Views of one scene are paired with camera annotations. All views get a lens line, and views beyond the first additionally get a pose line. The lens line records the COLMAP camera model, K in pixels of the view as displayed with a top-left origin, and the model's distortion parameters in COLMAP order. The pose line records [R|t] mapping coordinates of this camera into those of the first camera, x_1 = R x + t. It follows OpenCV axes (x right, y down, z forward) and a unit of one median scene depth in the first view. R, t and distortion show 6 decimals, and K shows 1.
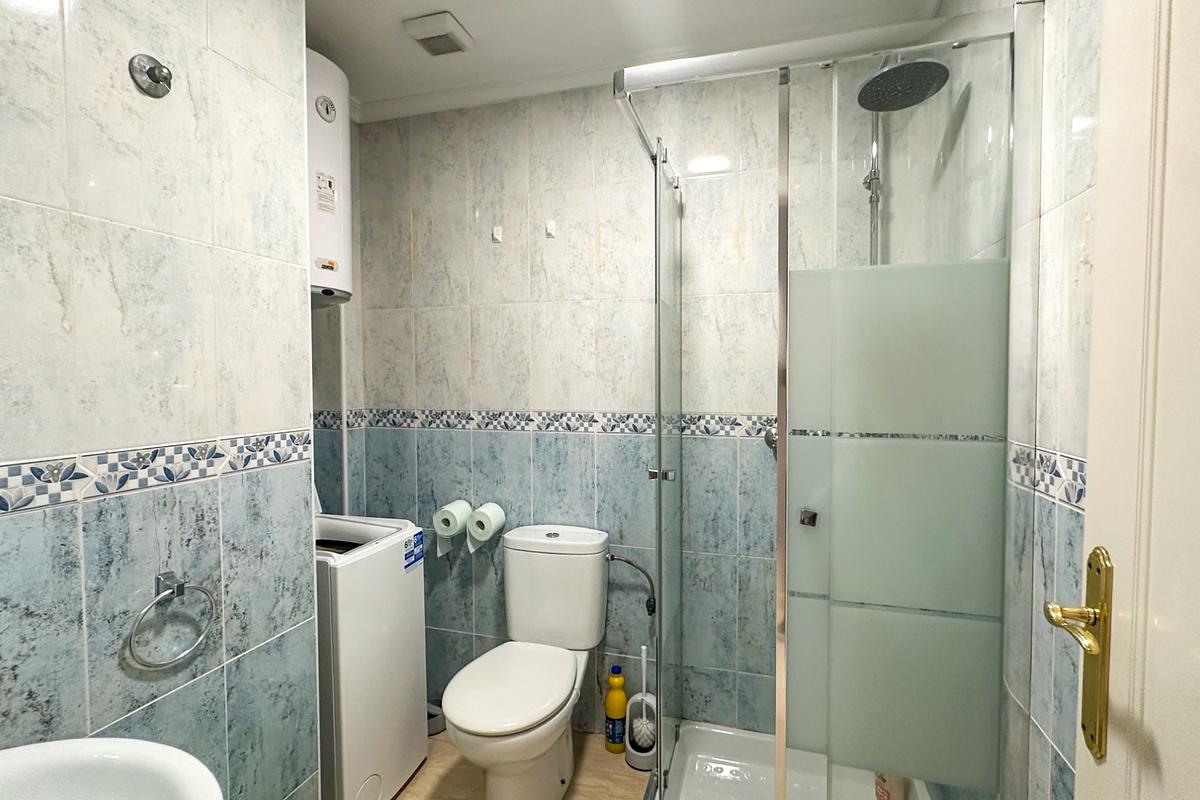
lens RADIAL K [[566.2, 0, 600.9], [0, 566.2, 397.2], [0, 0, 1]] dist [-0.002096, 0.000824]
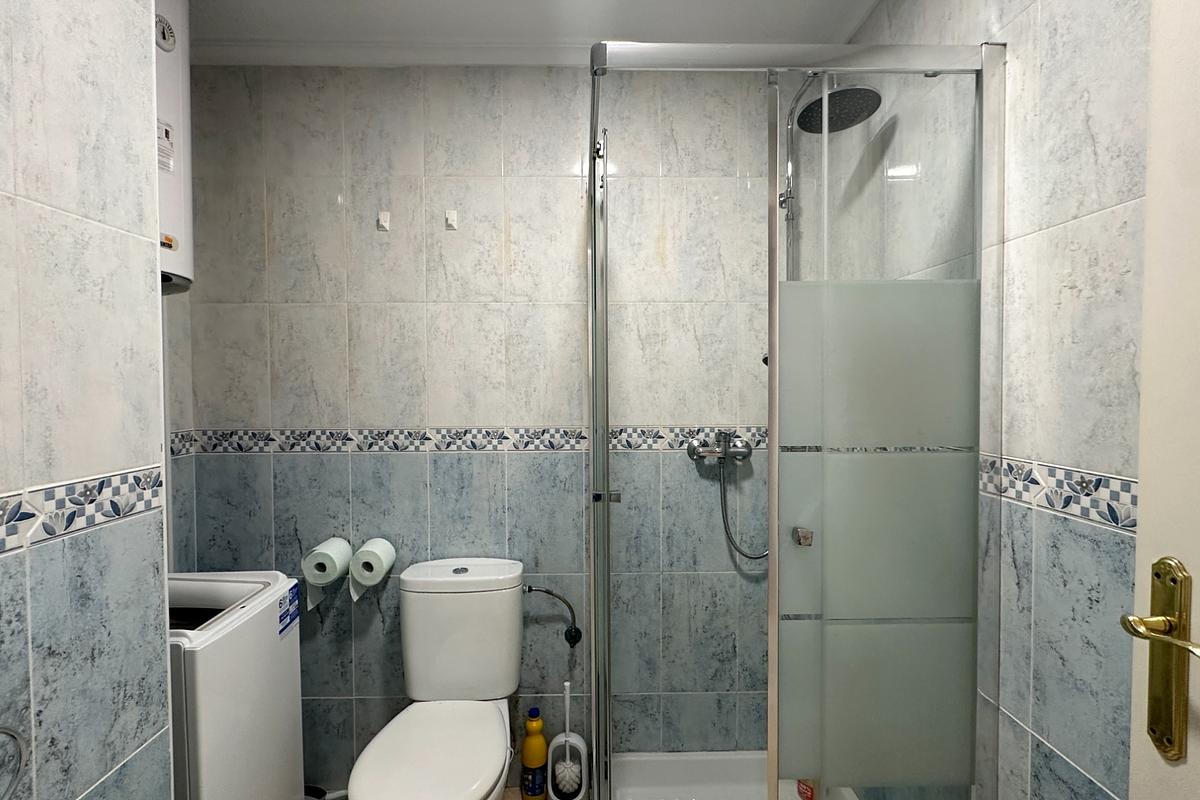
lens RADIAL K [[566.2, 0, 600.9], [0, 566.2, 397.2], [0, 0, 1]] dist [-0.002096, 0.000824]
pose [[0.952482, -0.009825, 0.304435, -0.145578], [0.013335, 0.999866, -0.009450, -0.012126], [-0.304302, 0.013061, 0.952486, 0.104464]]
